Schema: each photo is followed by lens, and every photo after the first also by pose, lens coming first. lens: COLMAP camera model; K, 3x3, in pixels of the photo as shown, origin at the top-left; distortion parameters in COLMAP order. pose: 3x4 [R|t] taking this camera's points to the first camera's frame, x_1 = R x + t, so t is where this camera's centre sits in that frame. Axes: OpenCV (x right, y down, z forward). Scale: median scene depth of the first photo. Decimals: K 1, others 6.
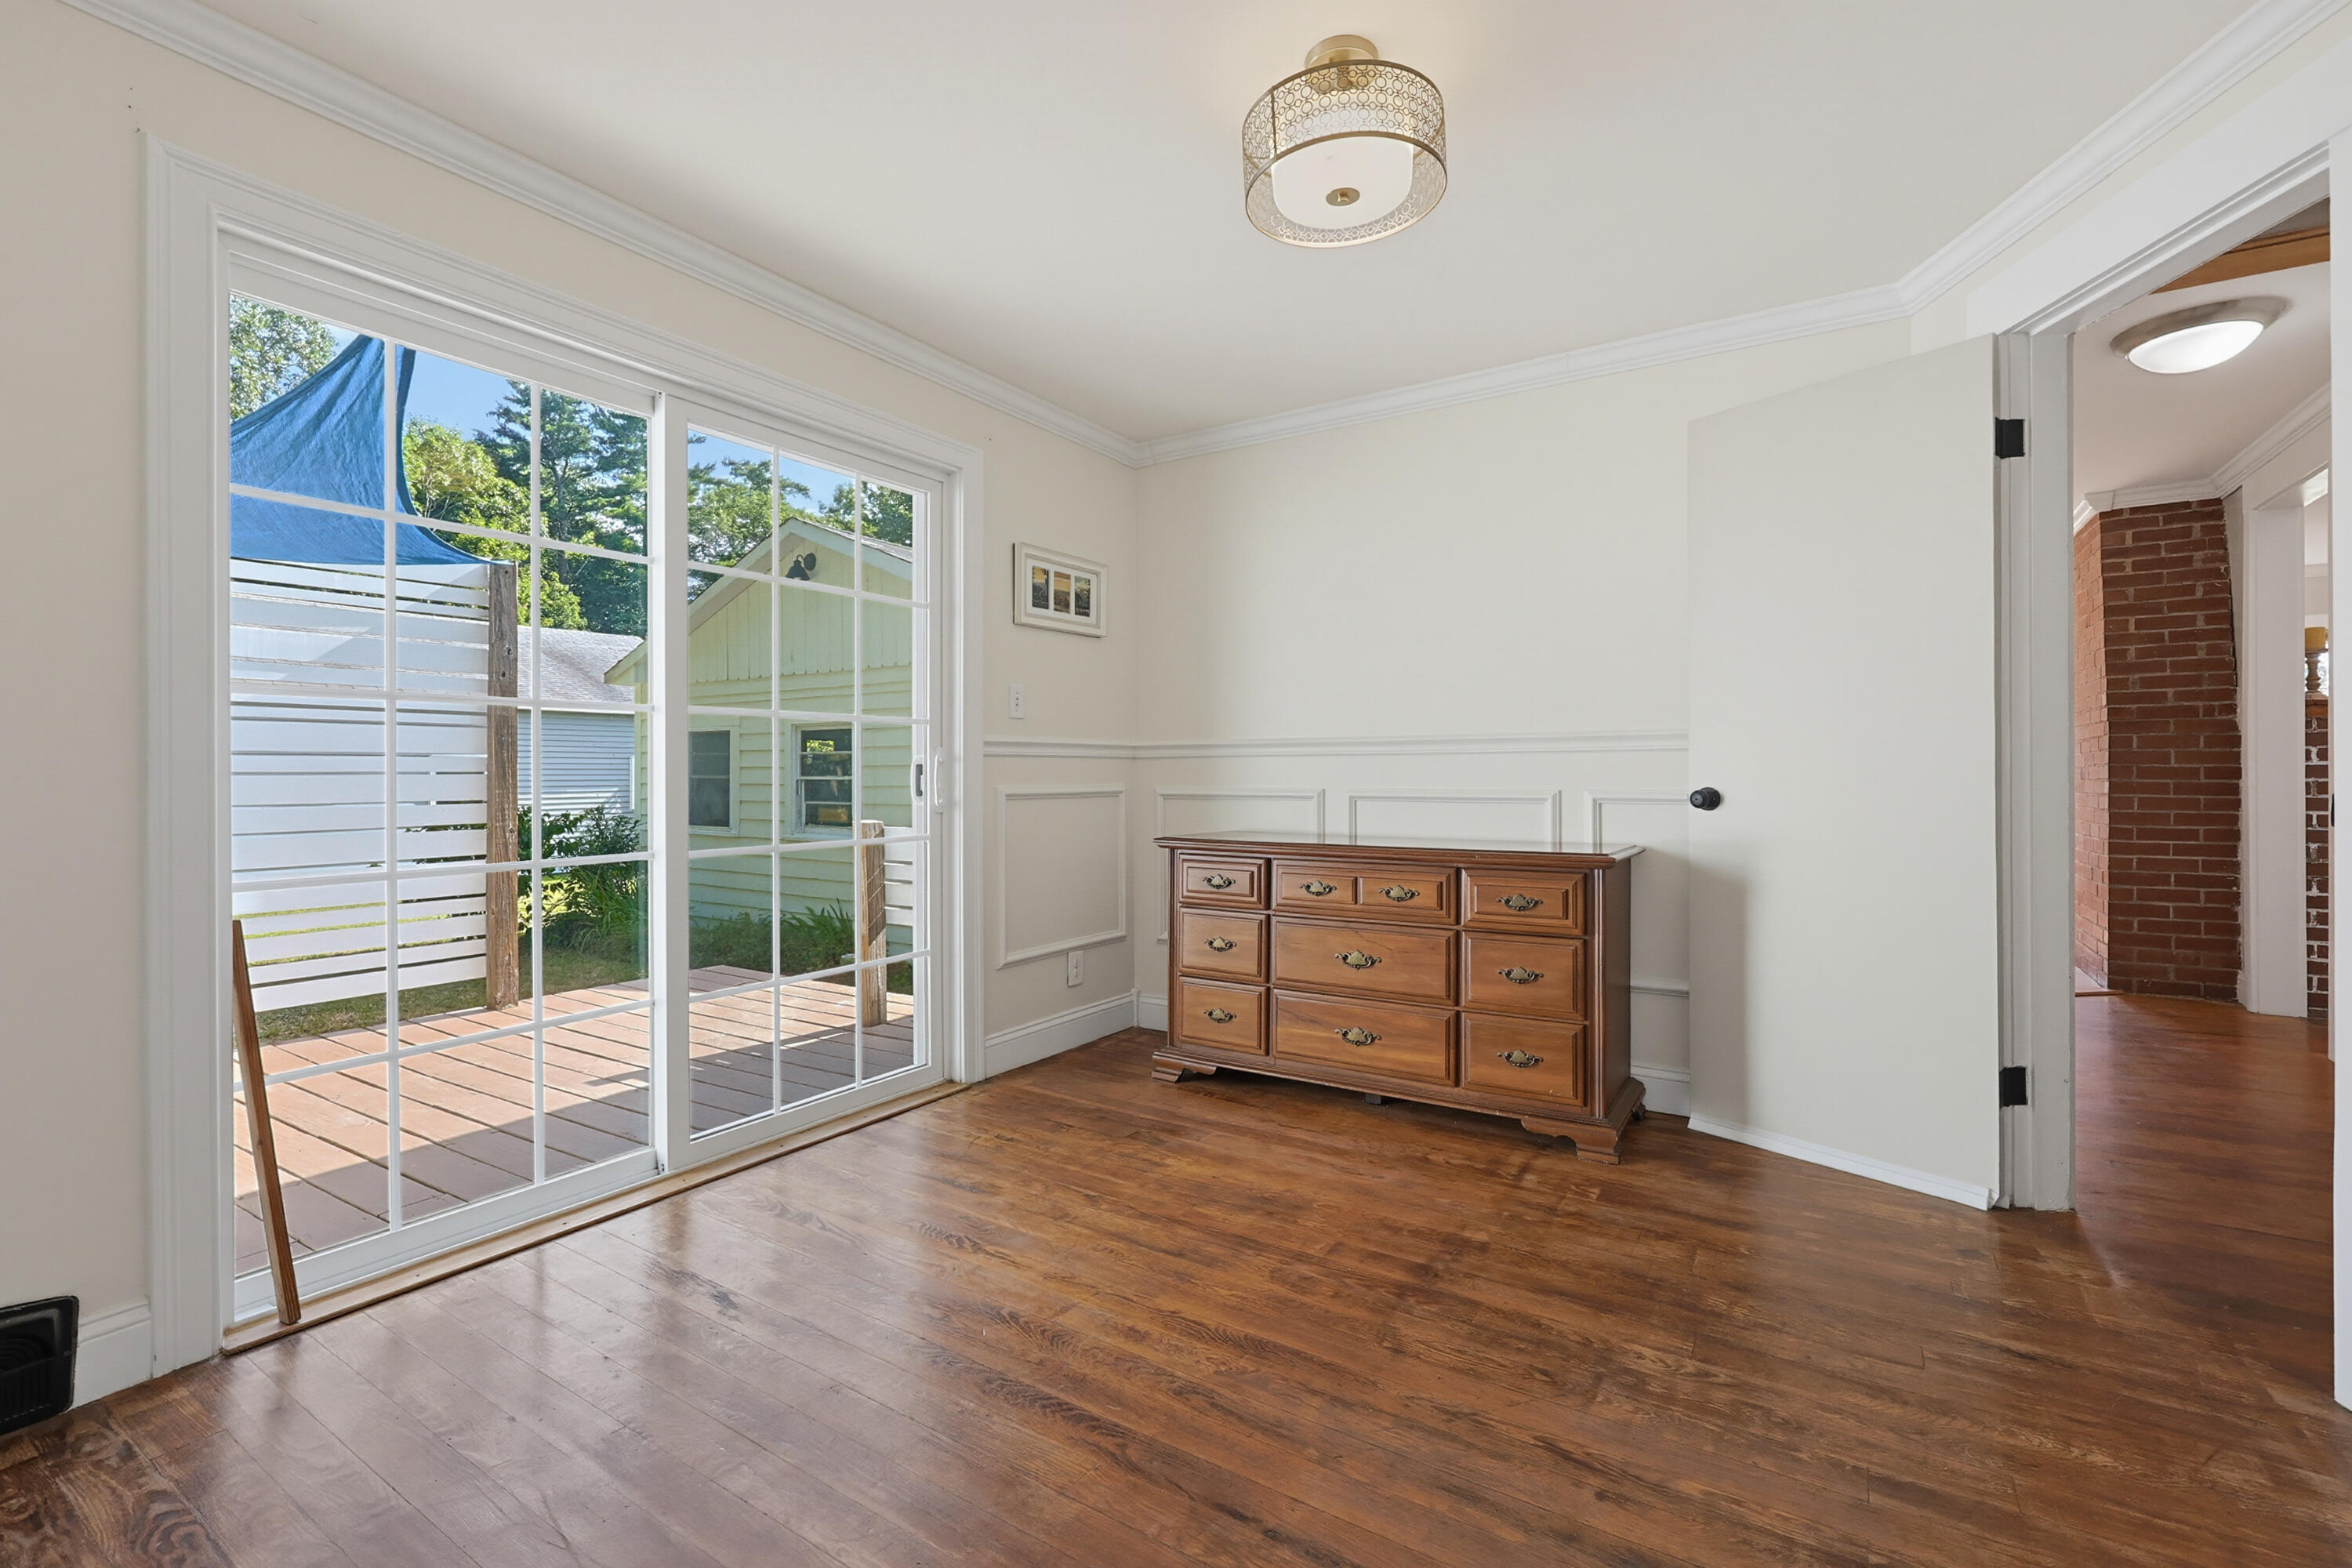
lens RADIAL K [[1015.2, 0, 1193.1], [0, 1015.2, 770.6], [0, 0, 1]] dist [-0.002741, 0.000117]
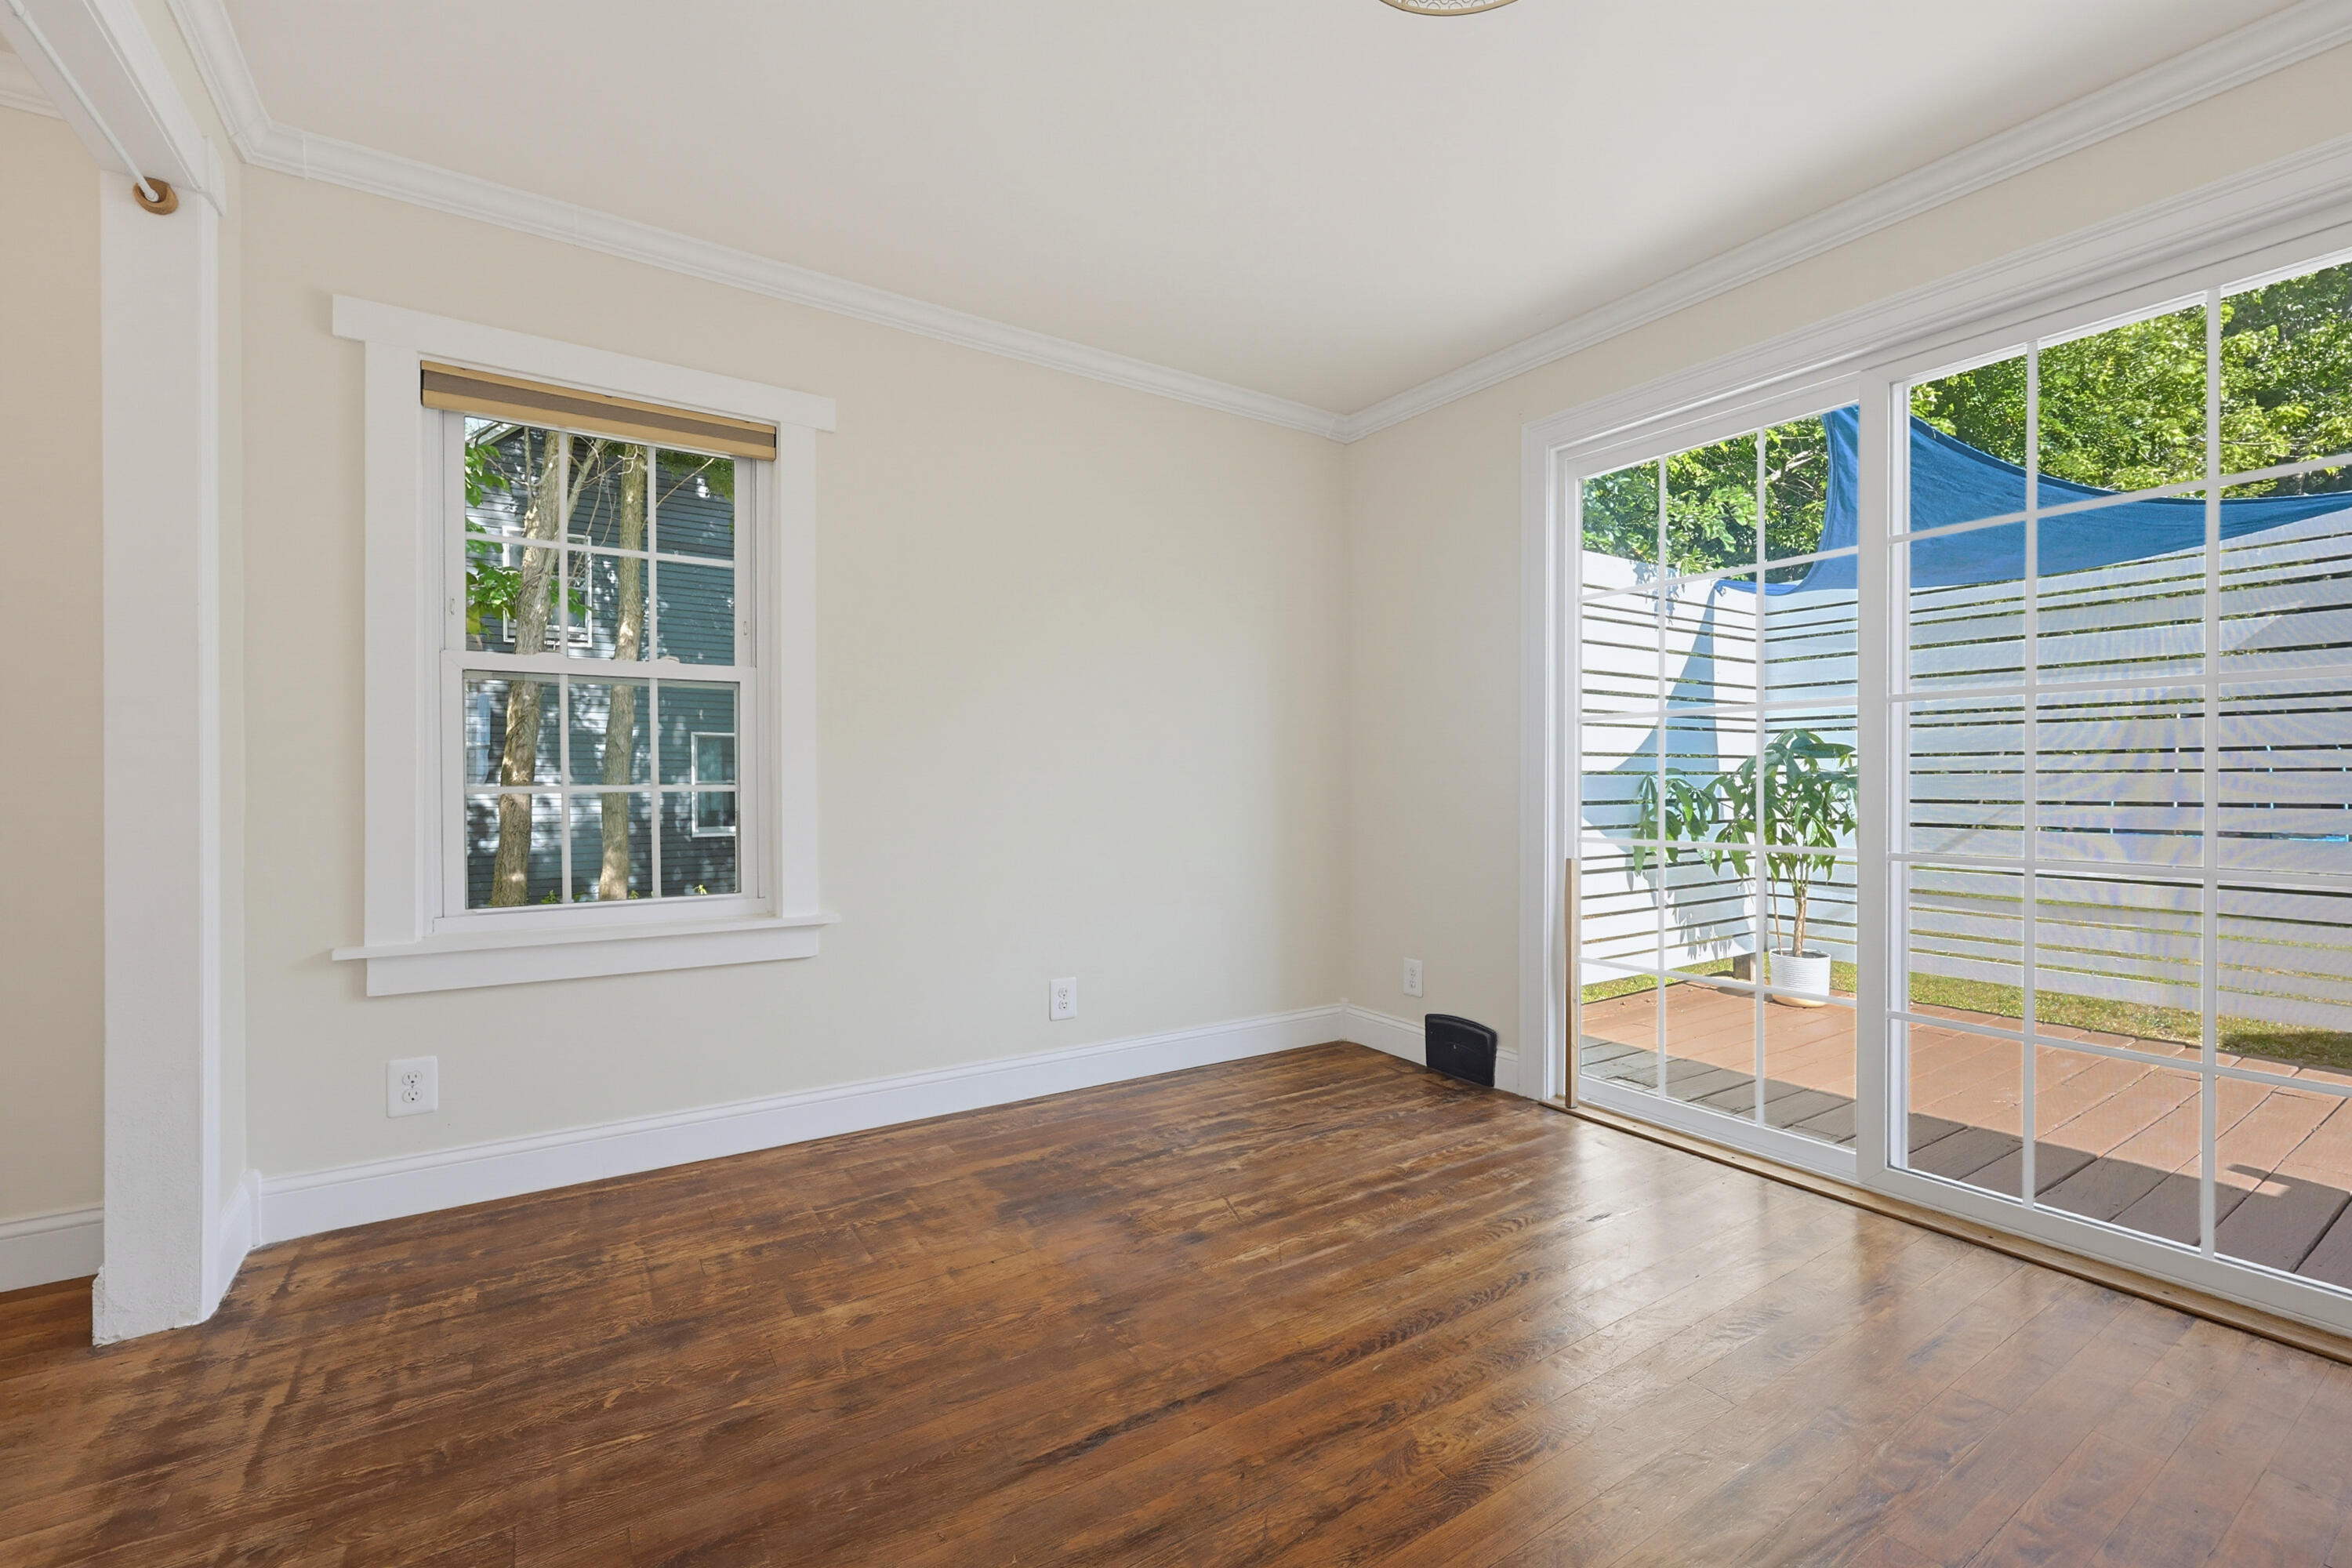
lens RADIAL K [[1015.2, 0, 1193.1], [0, 1015.2, 770.6], [0, 0, 1]] dist [-0.002741, 0.000117]
pose [[-0.408187, 0.000124, -0.912898, 0.975103], [0.006623, 0.999974, -0.002825, -0.004107], [0.912874, -0.007199, -0.408178, 1.252426]]
